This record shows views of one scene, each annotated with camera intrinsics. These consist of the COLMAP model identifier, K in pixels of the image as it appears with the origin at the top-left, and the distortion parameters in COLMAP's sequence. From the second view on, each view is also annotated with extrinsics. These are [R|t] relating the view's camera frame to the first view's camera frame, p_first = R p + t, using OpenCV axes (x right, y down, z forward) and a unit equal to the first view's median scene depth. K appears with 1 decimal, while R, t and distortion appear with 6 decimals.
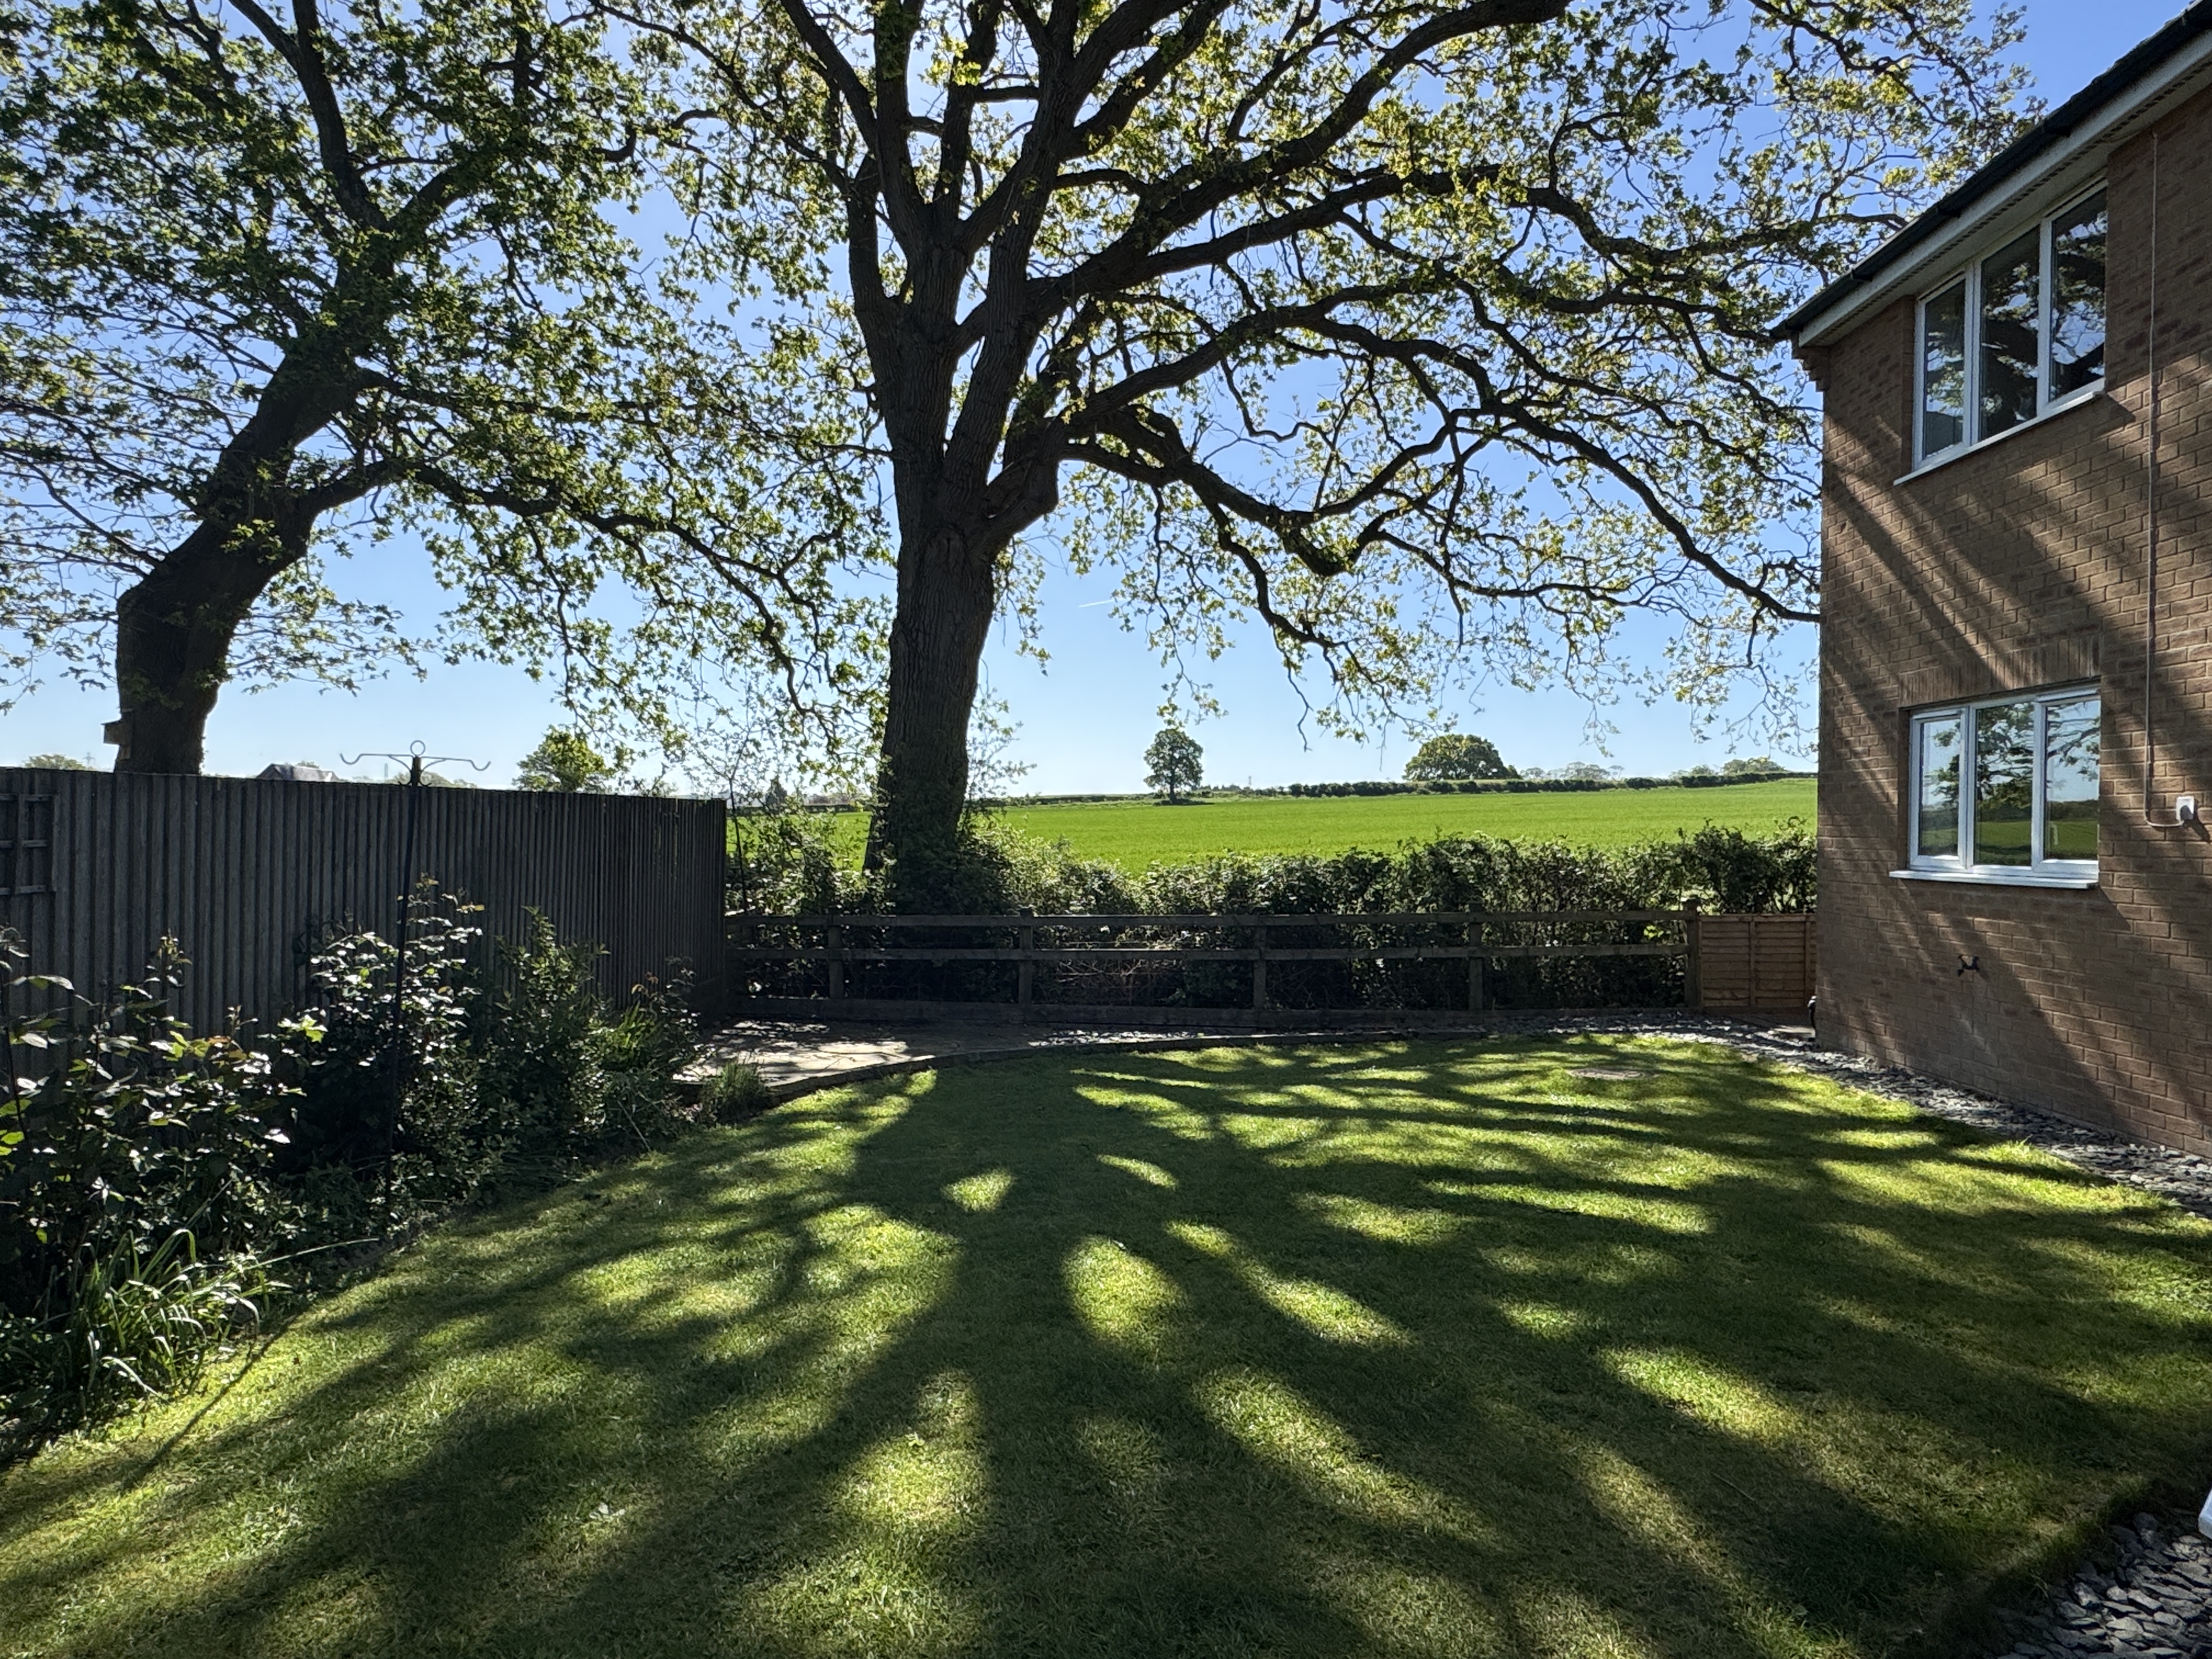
lens RADIAL K [[1348.4, 0, 1098.4], [0, 1348.4, 831.5], [0, 0, 1]] dist [0.001164, 0.001790]
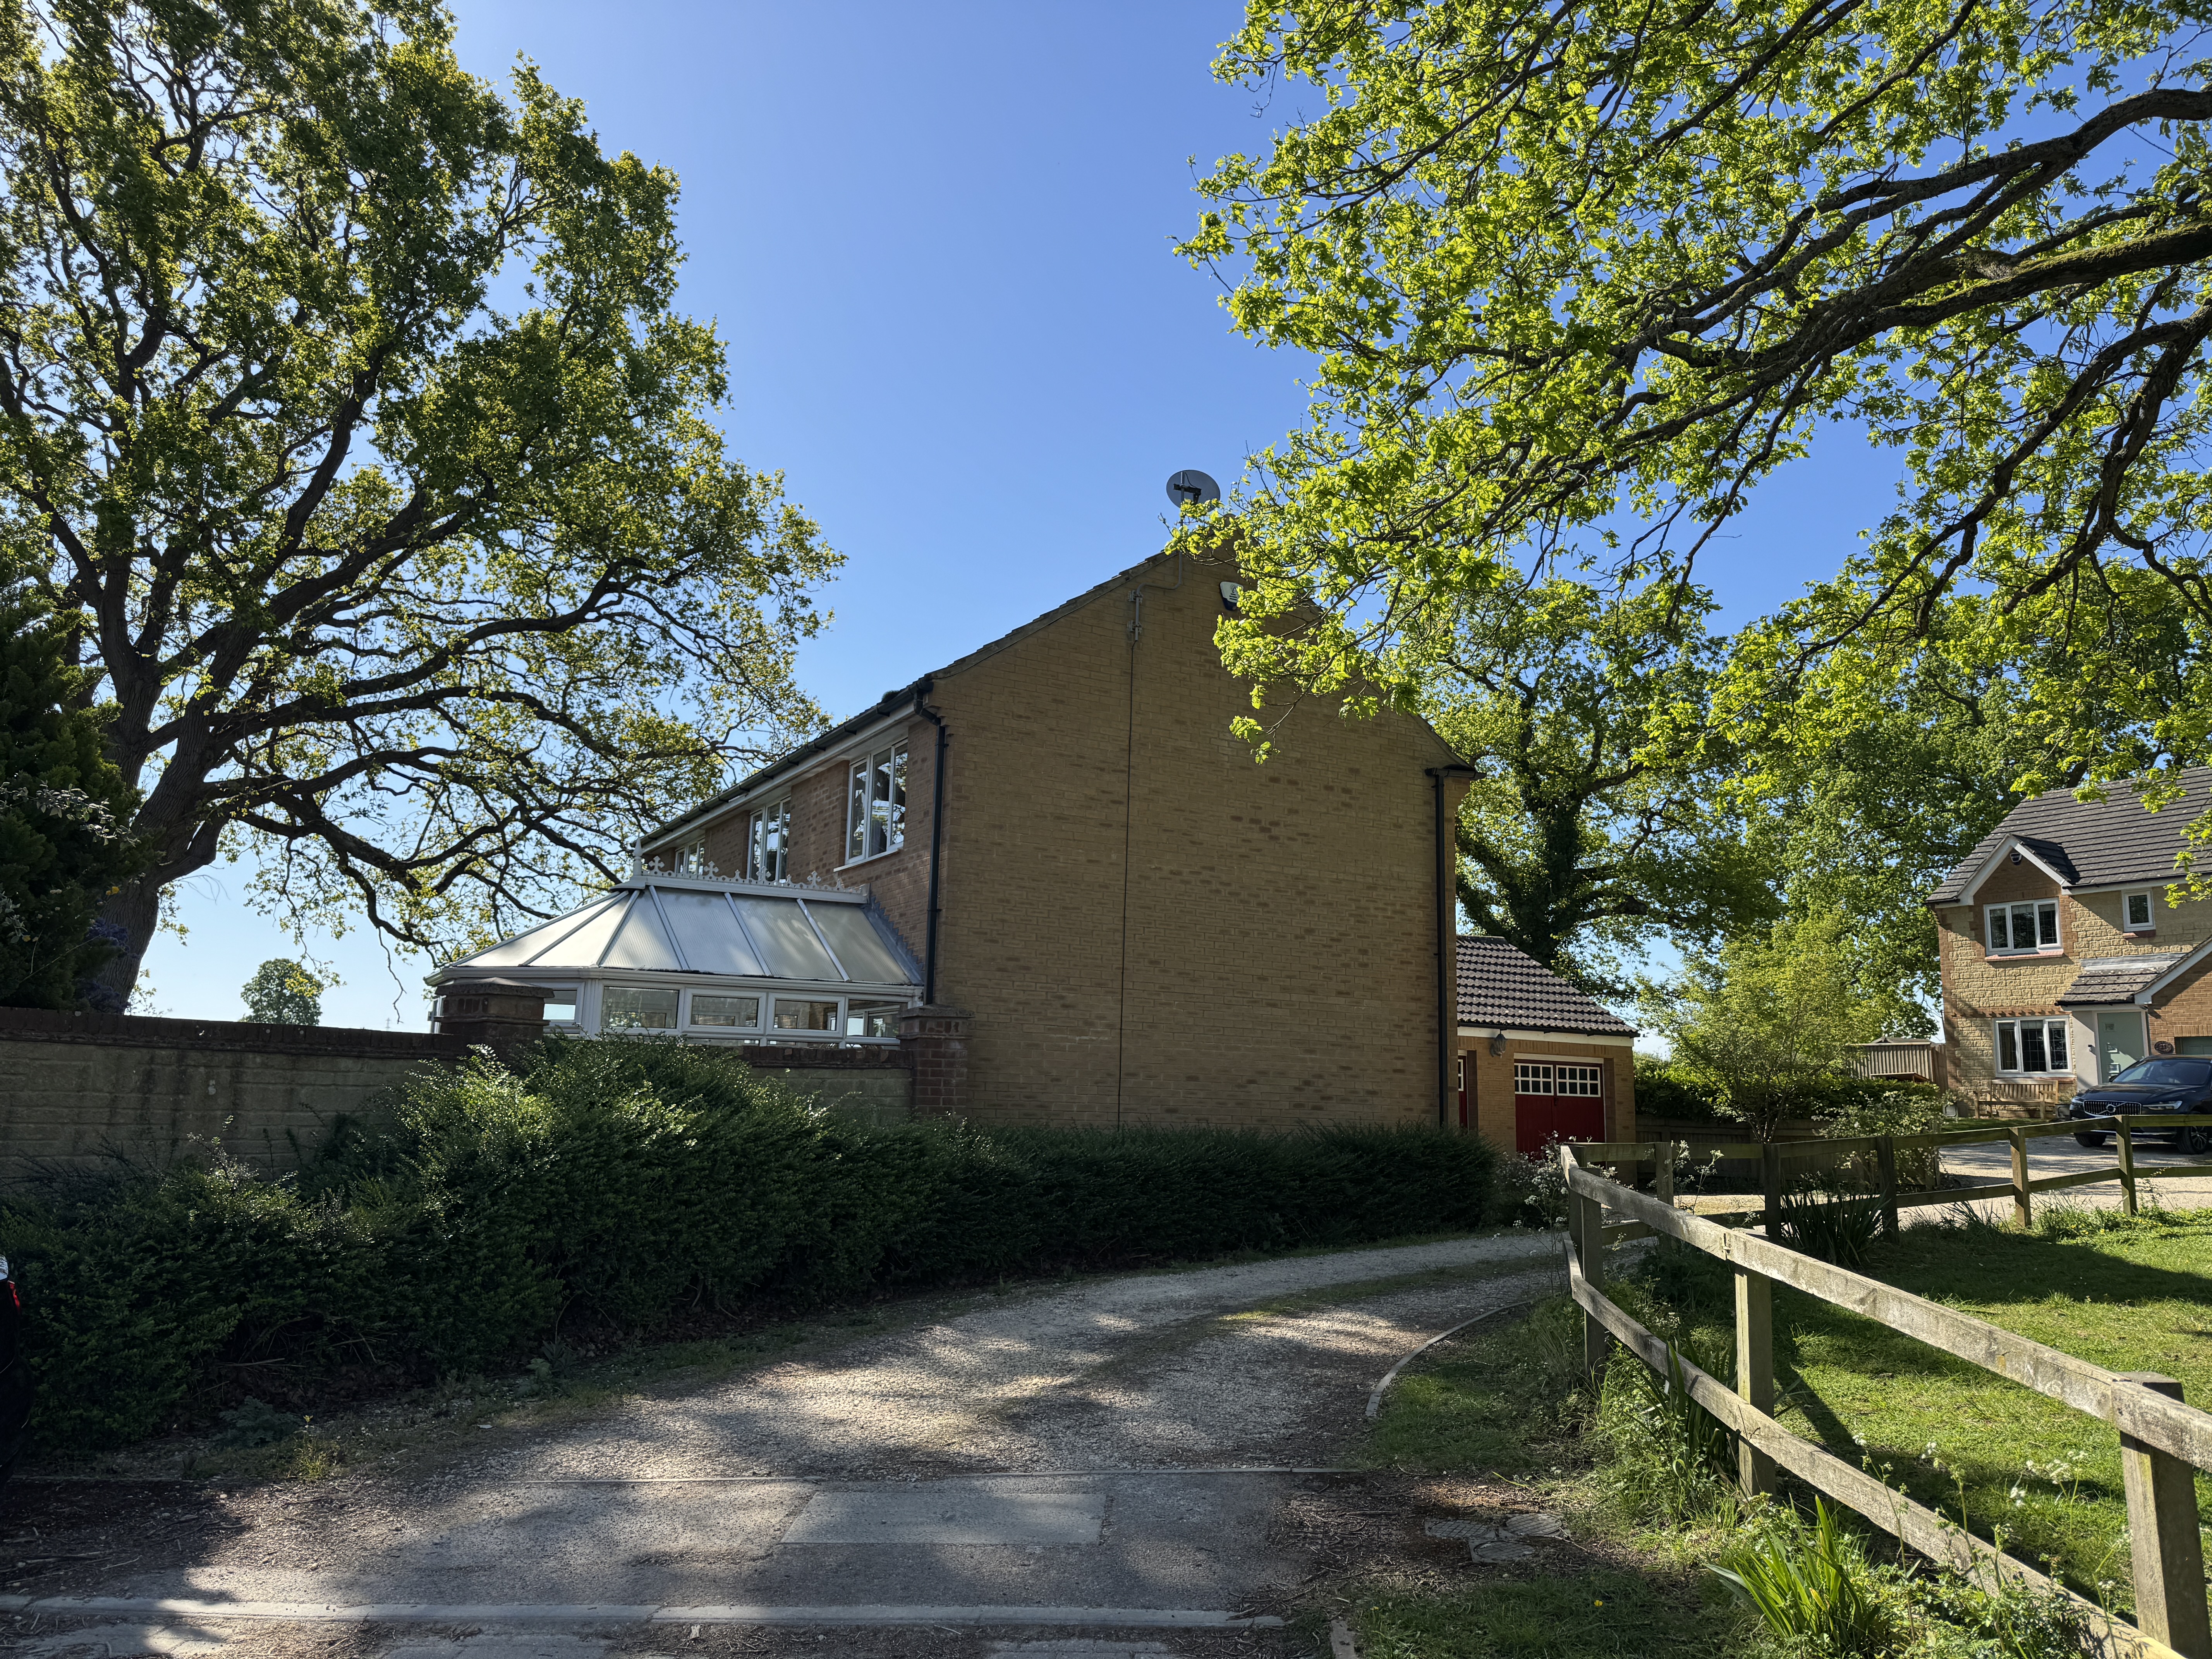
lens RADIAL K [[1547.2, 0, 1105.0], [0, 1547.2, 835.4], [0, 0, 1]] dist [0.071530, -0.082678]
pose [[0.858516, 0.087423, 0.505279, -0.059296], [-0.005456, 0.986862, -0.161476, 0.008120], [-0.512757, 0.135873, 0.847714, -0.877737]]
